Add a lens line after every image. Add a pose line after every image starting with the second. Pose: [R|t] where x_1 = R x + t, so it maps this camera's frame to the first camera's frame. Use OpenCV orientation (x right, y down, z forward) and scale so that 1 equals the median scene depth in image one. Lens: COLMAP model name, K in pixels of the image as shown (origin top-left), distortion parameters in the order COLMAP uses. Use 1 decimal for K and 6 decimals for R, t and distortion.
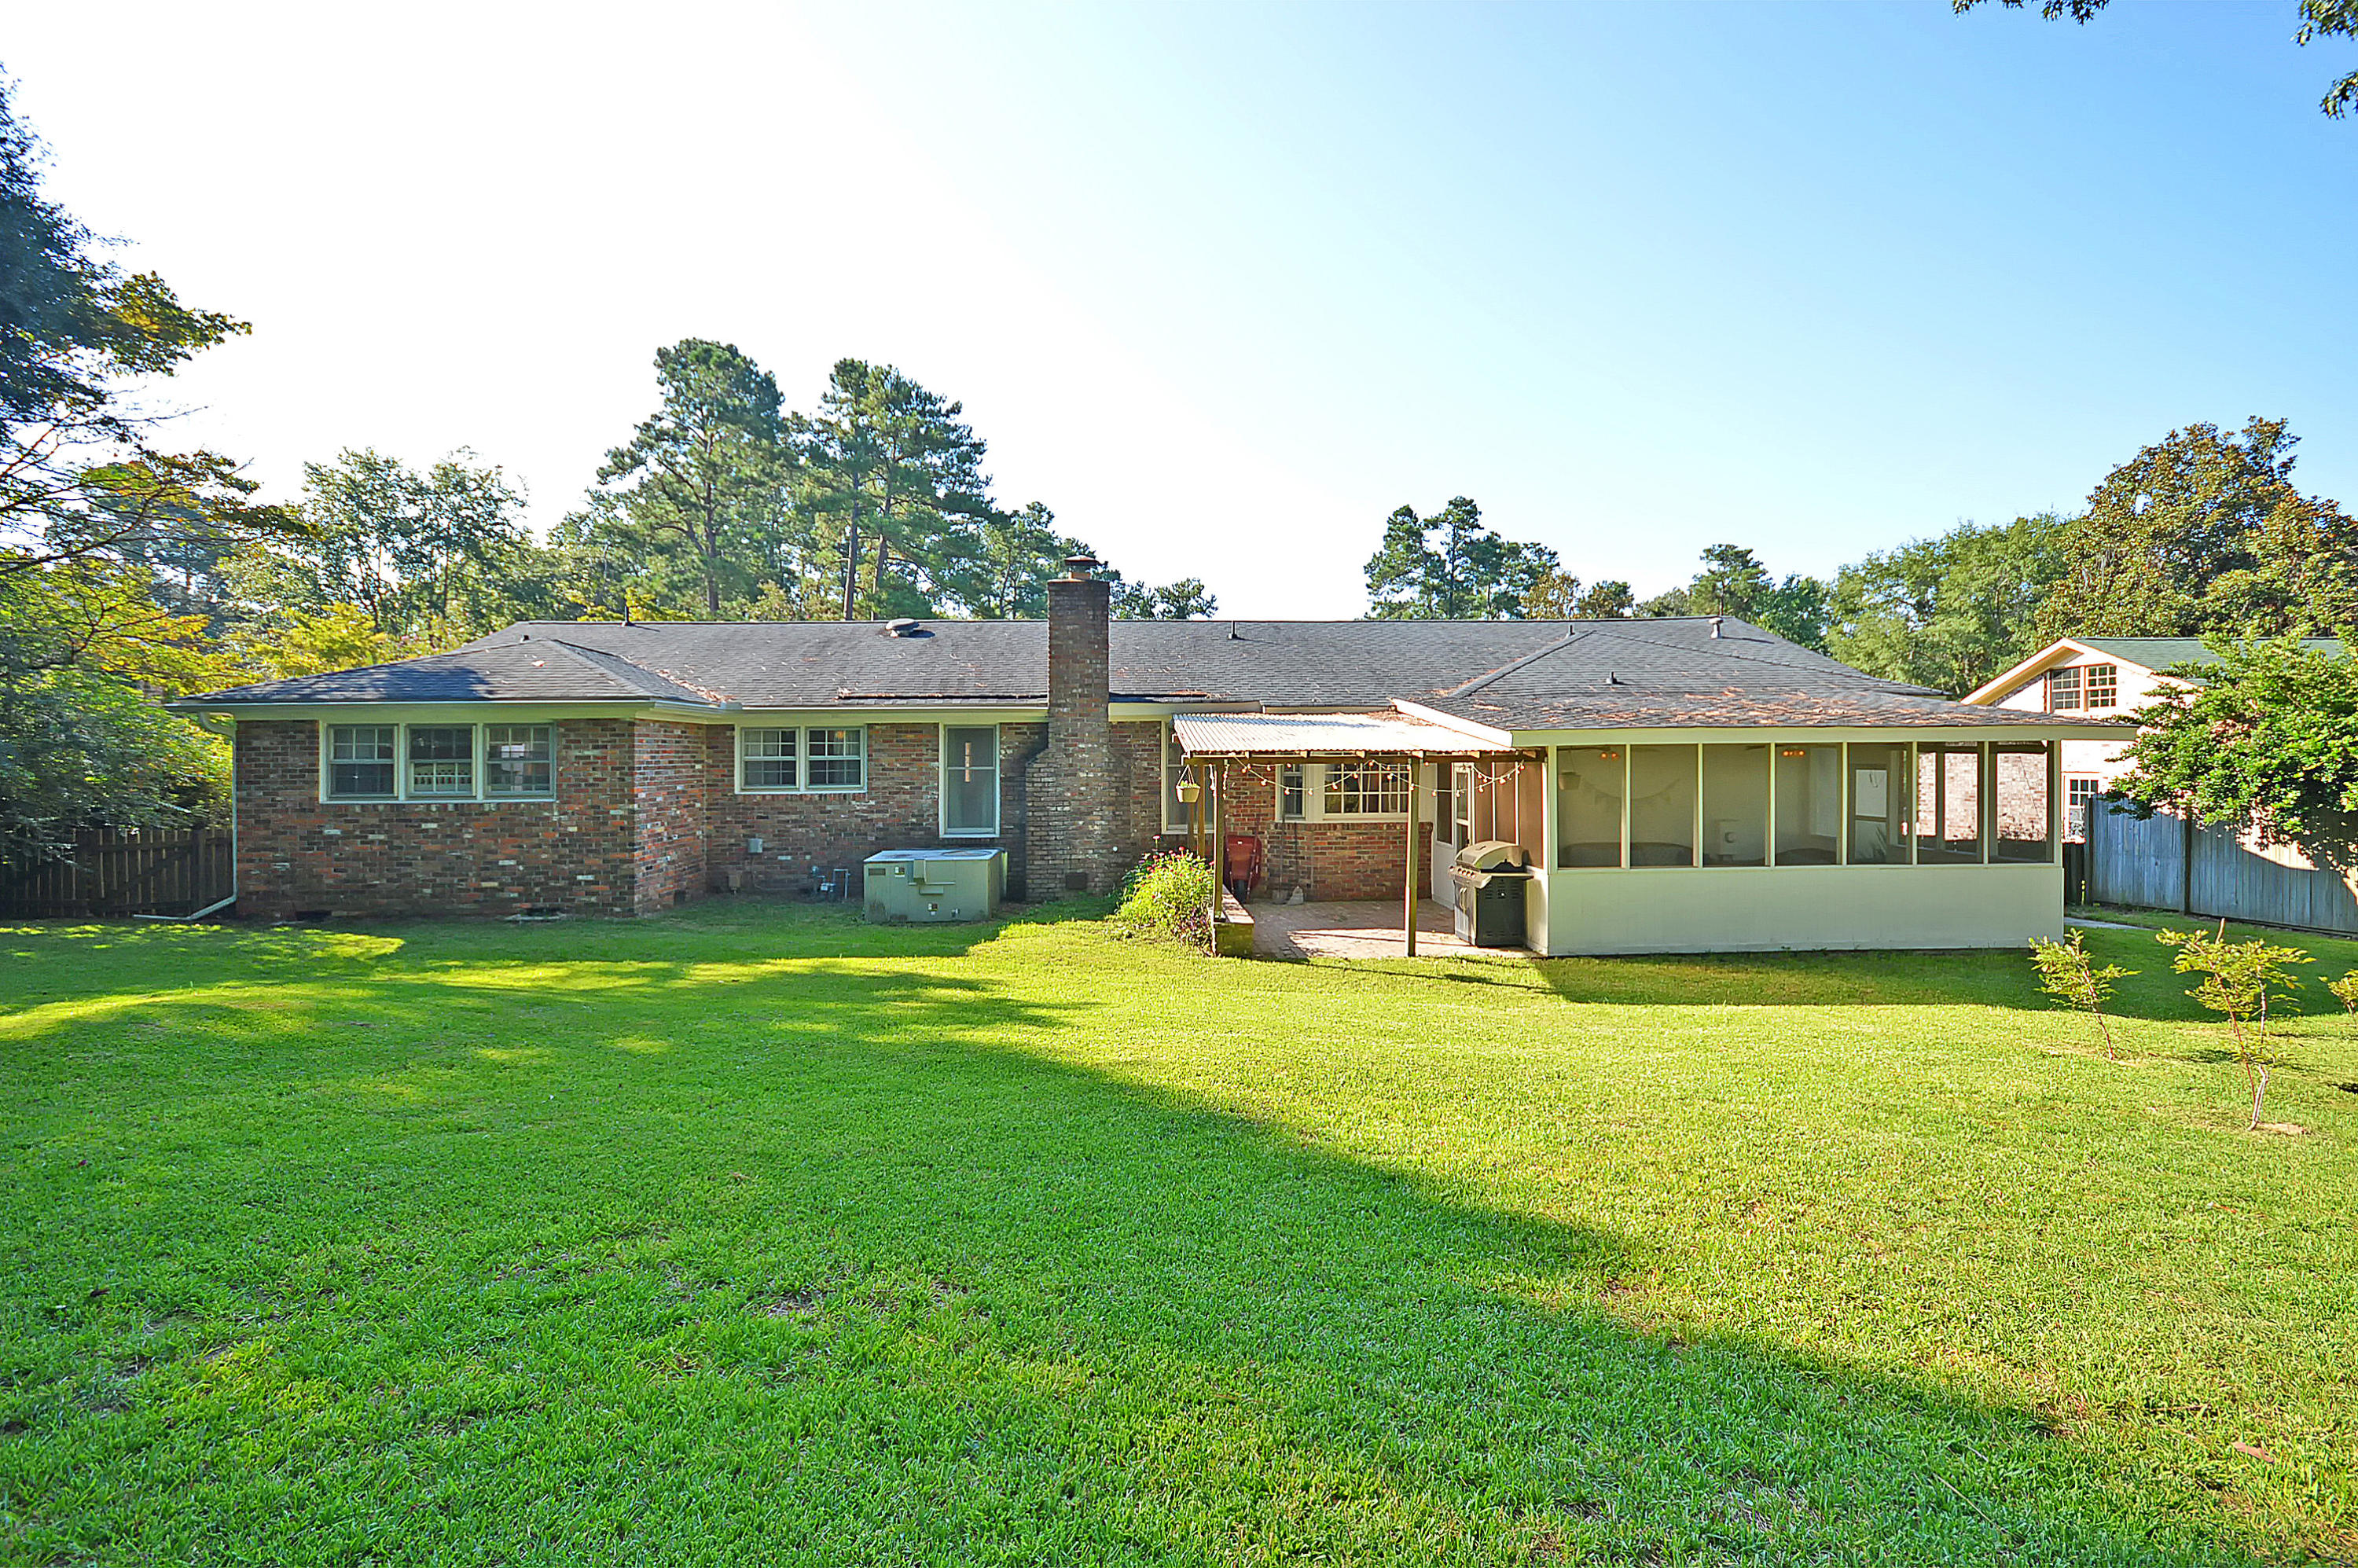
lens RADIAL K [[1069.3, 0, 1170.4], [0, 1069.3, 768.7], [0, 0, 1]] dist [-0.004876, -0.000370]
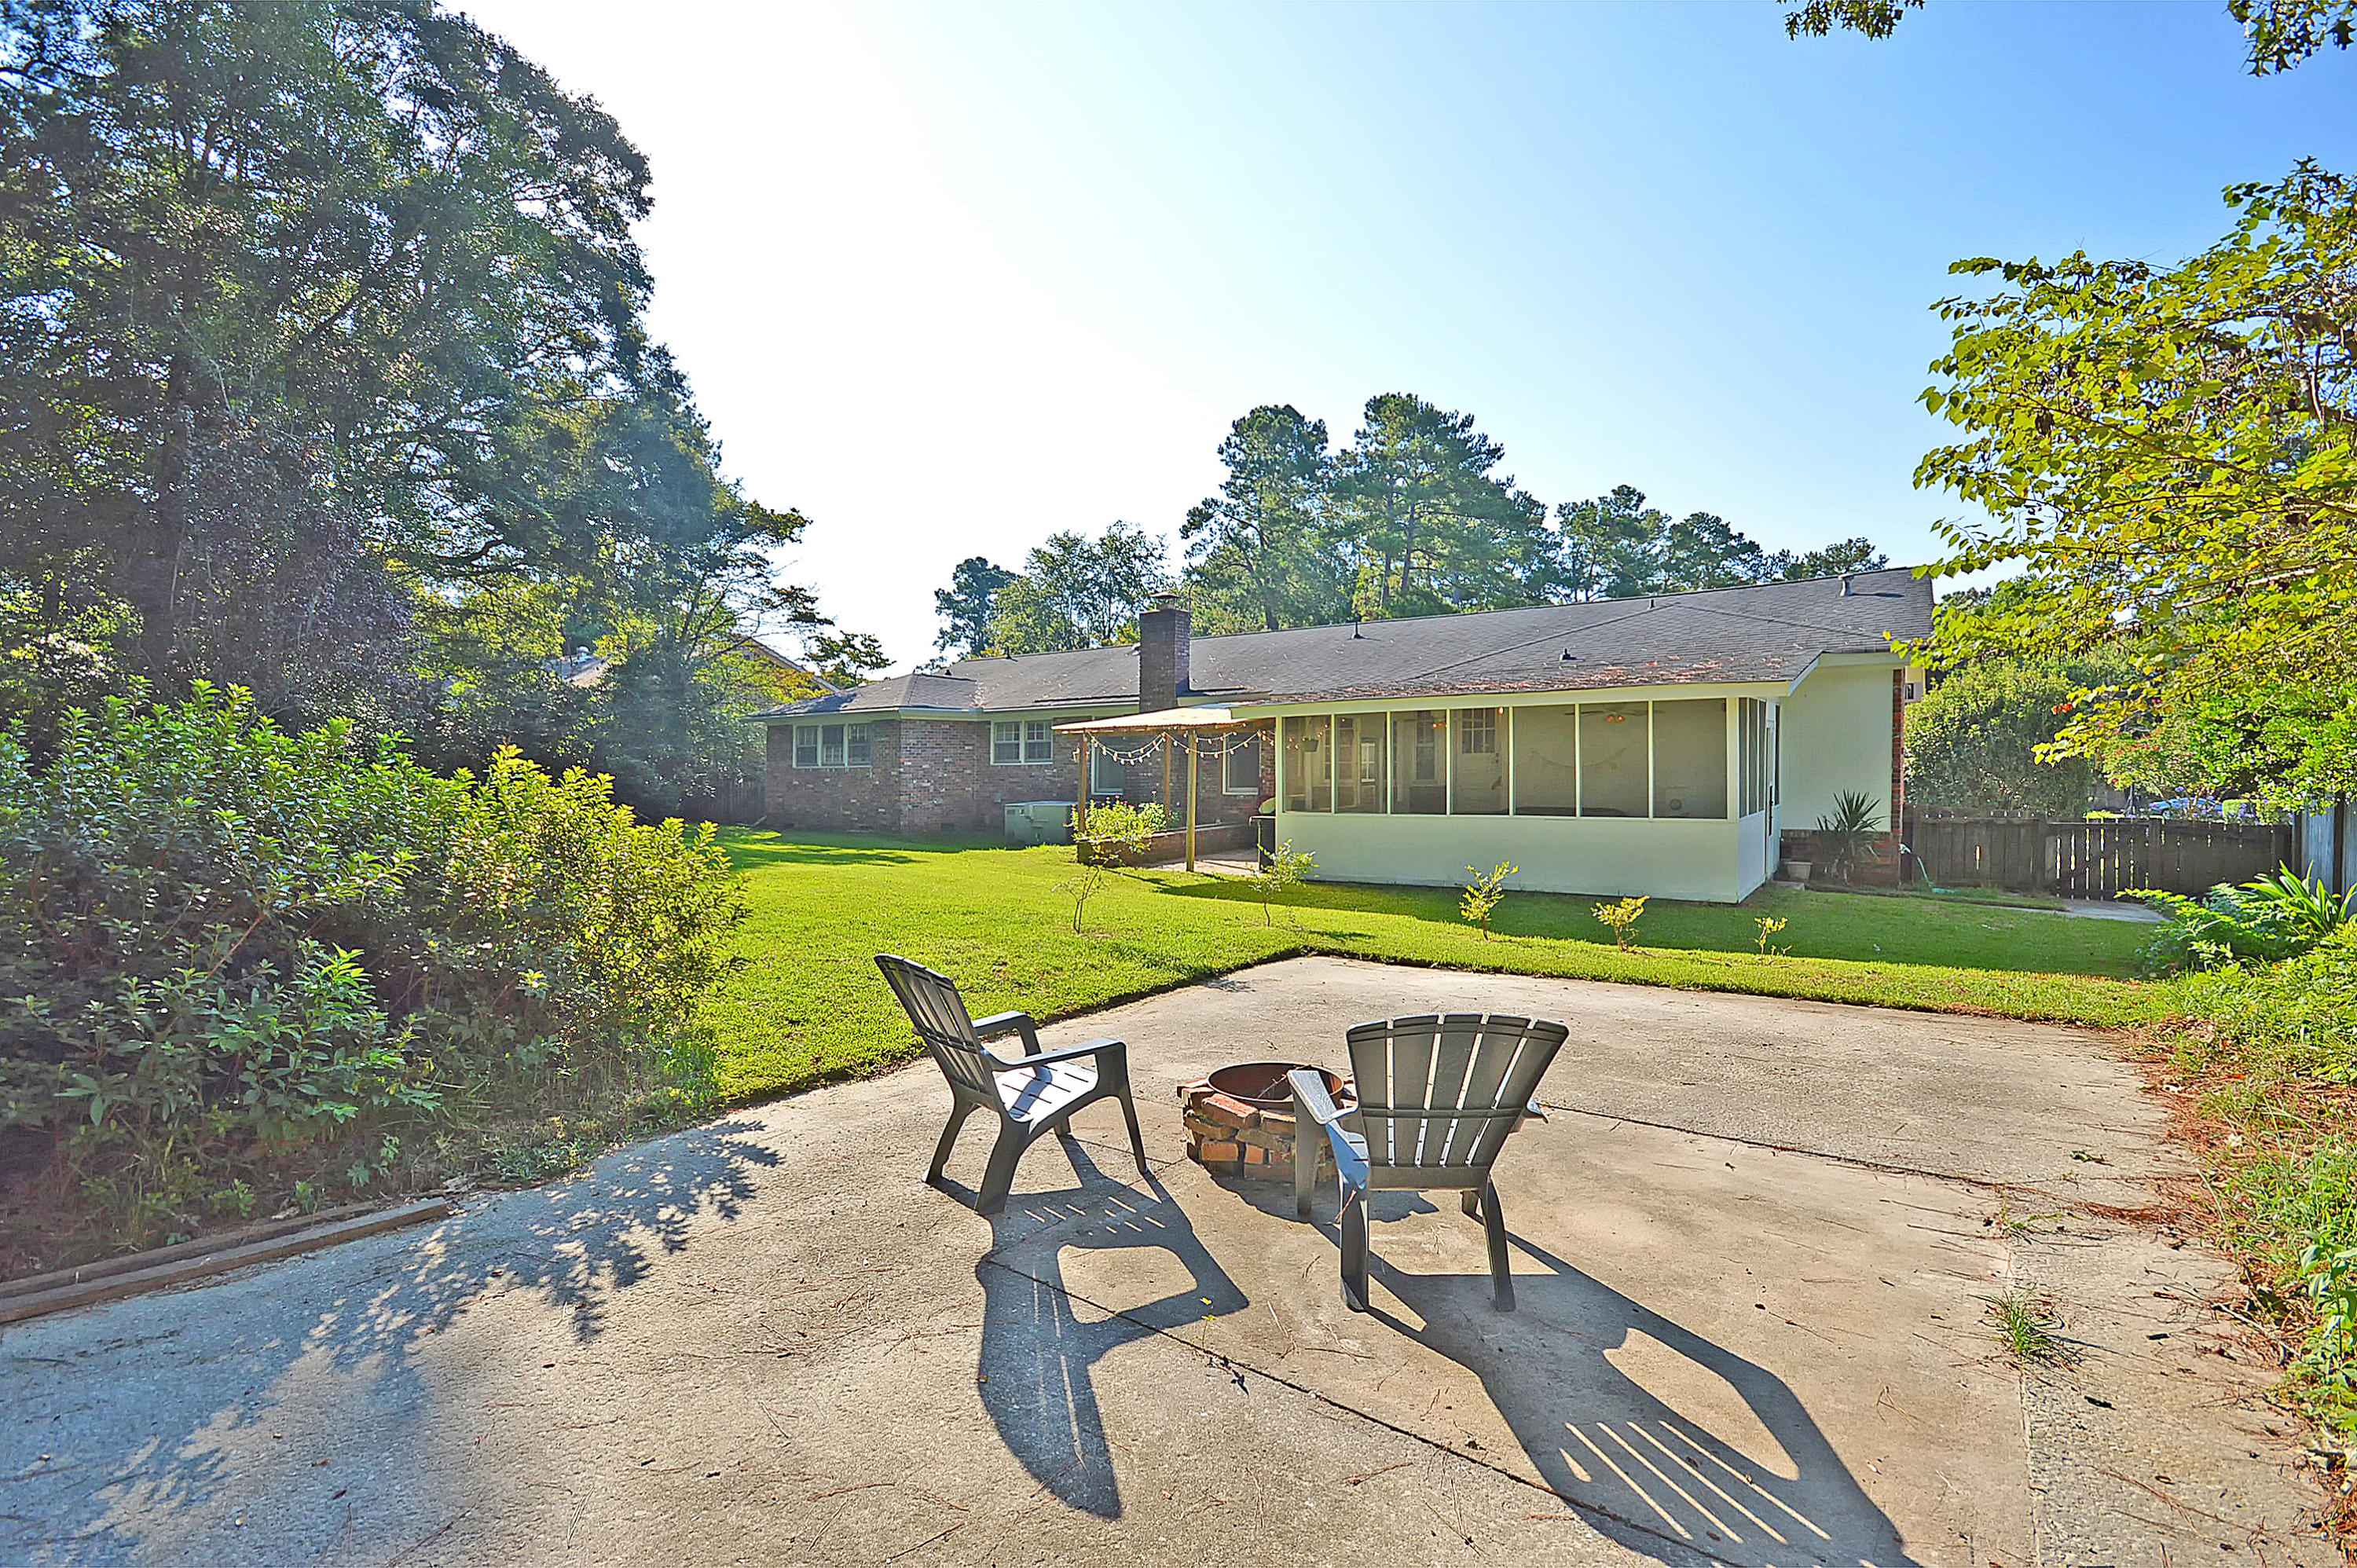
lens RADIAL K [[1068.8, 0, 1178.2], [0, 1068.8, 777.1], [0, 0, 1]] dist [-0.004876, -0.000370]
pose [[0.796477, 0.003171, -0.604660, 0.764378], [0.002860, 0.999955, 0.009013, 0.027991], [0.604662, -0.008908, 0.796433, -0.091853]]
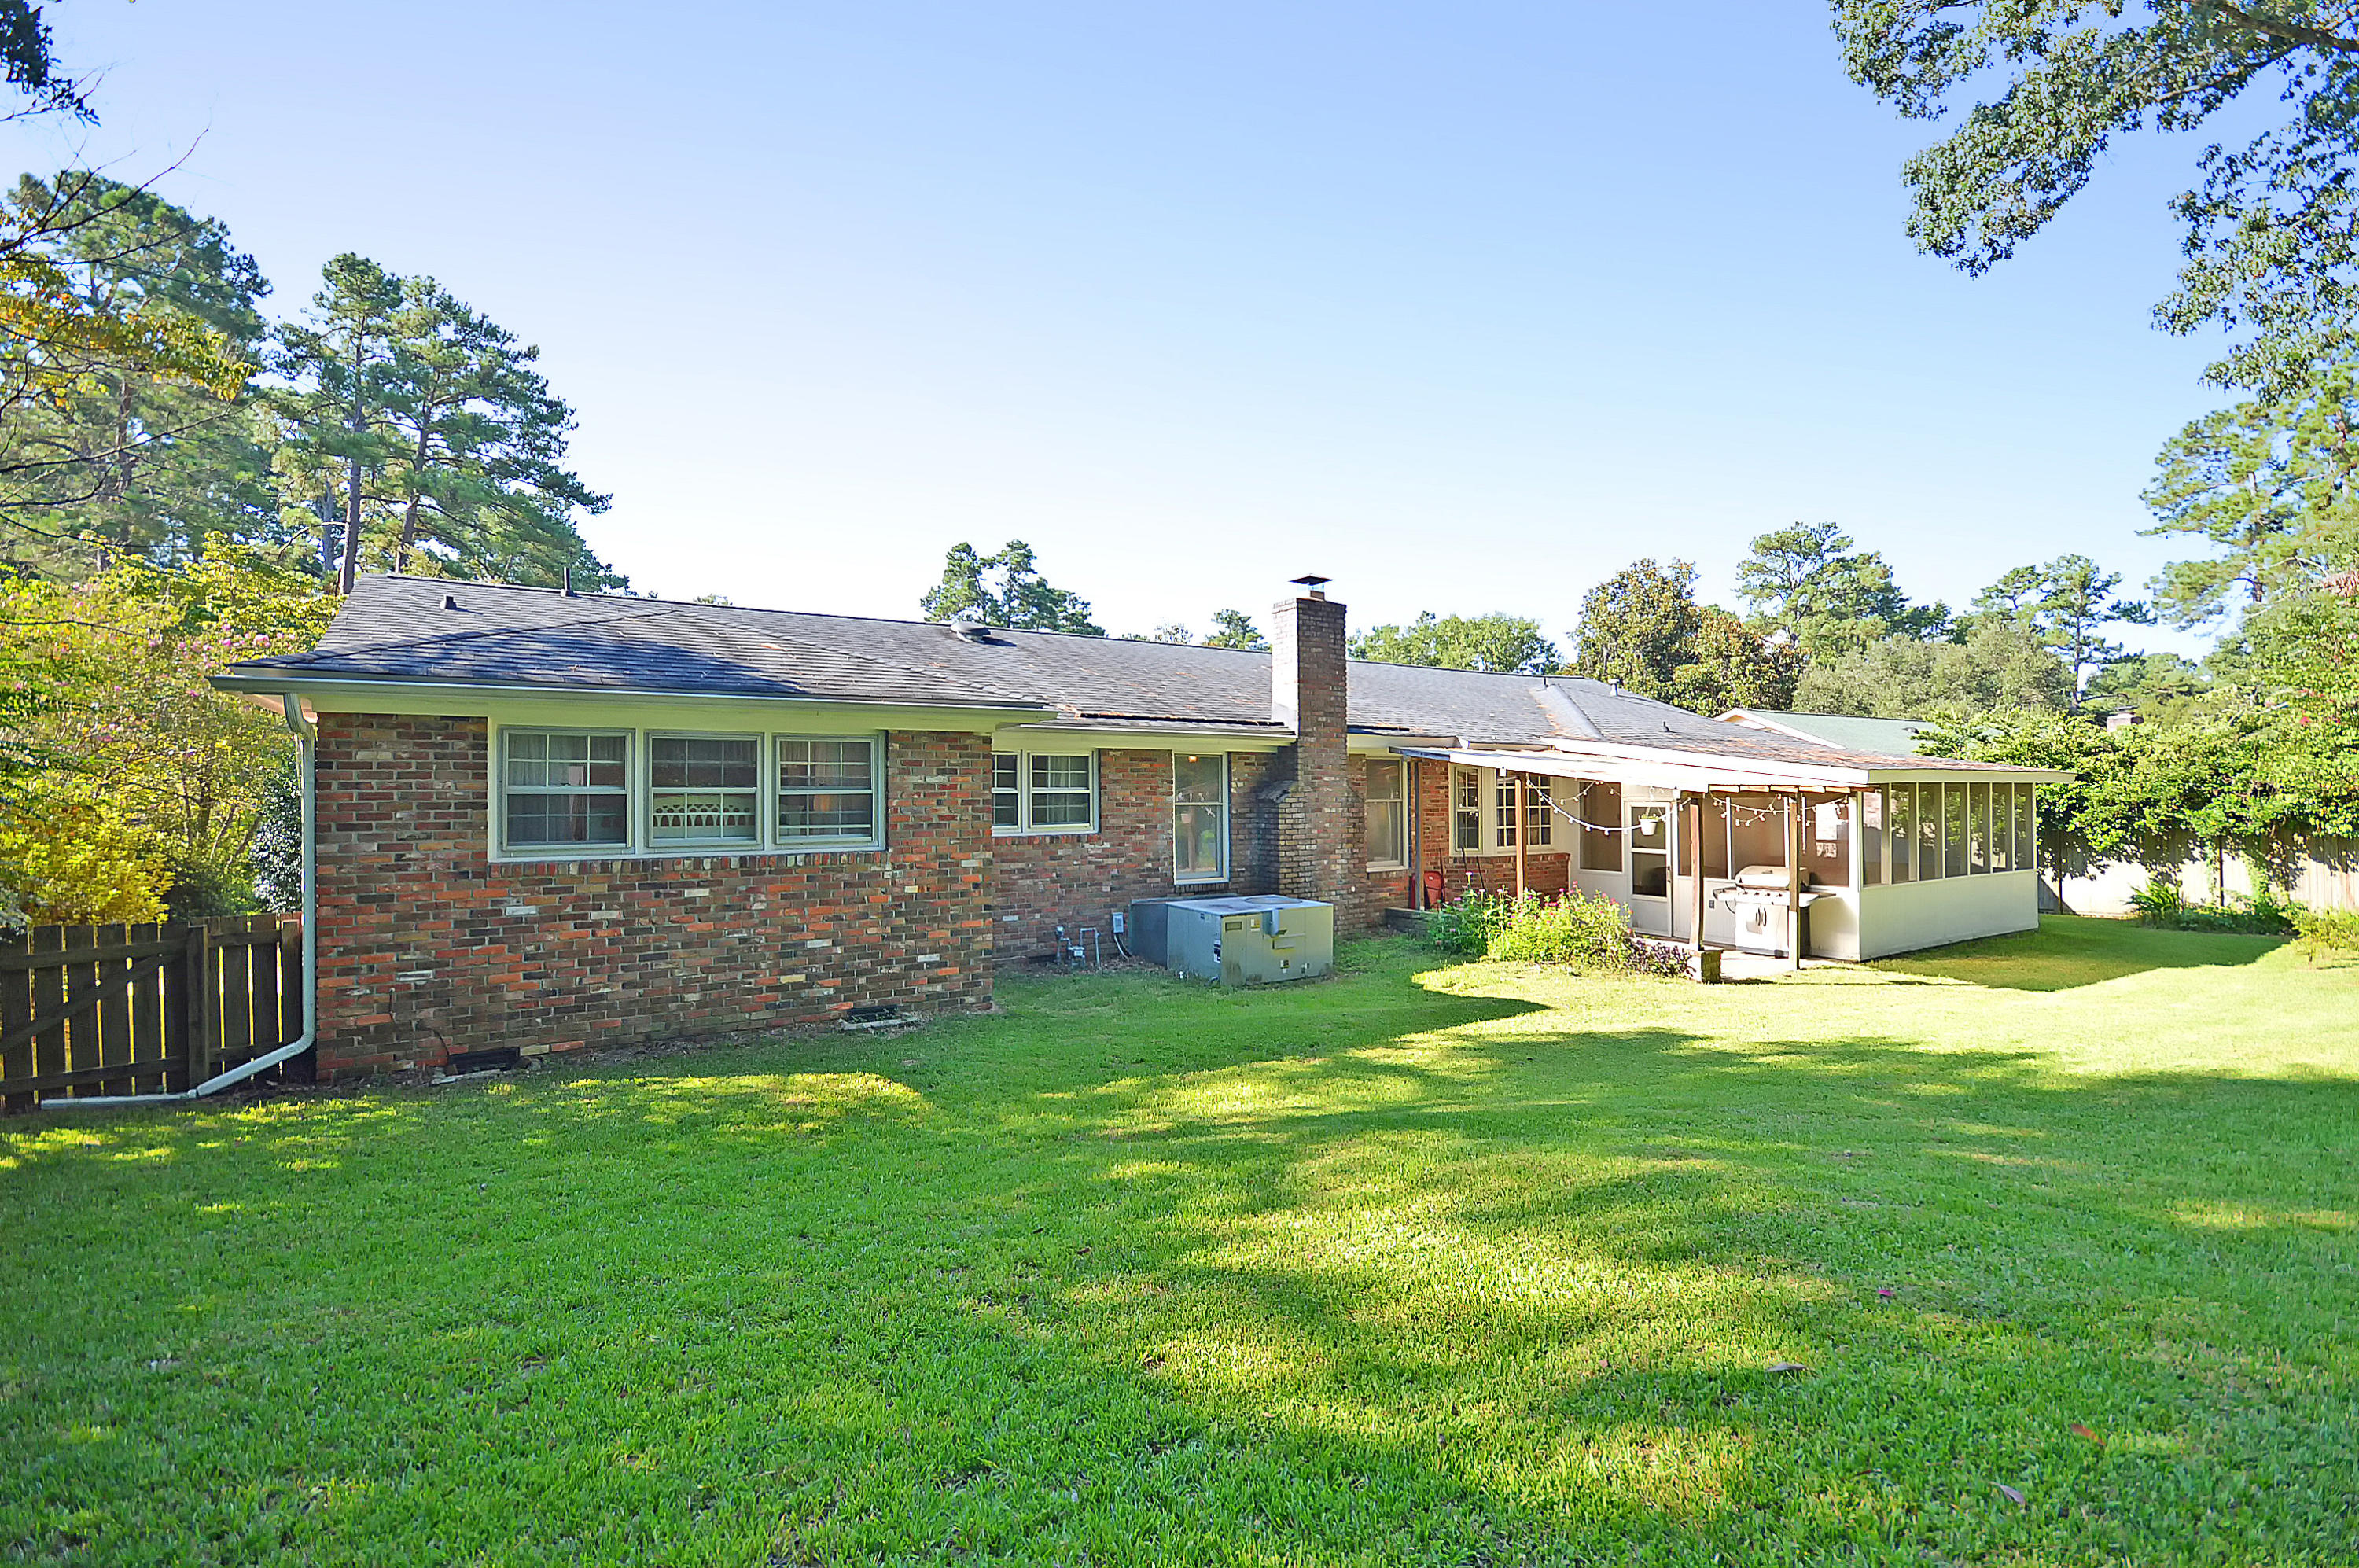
lens RADIAL K [[1069.8, 0, 1185.2], [0, 1069.8, 793.8], [0, 0, 1]] dist [-0.004876, -0.000370]
pose [[0.861657, 0.004866, 0.507467, -0.642087], [0.001713, 0.999920, -0.012497, 0.002954], [-0.507488, 0.011638, 0.861580, 0.261158]]
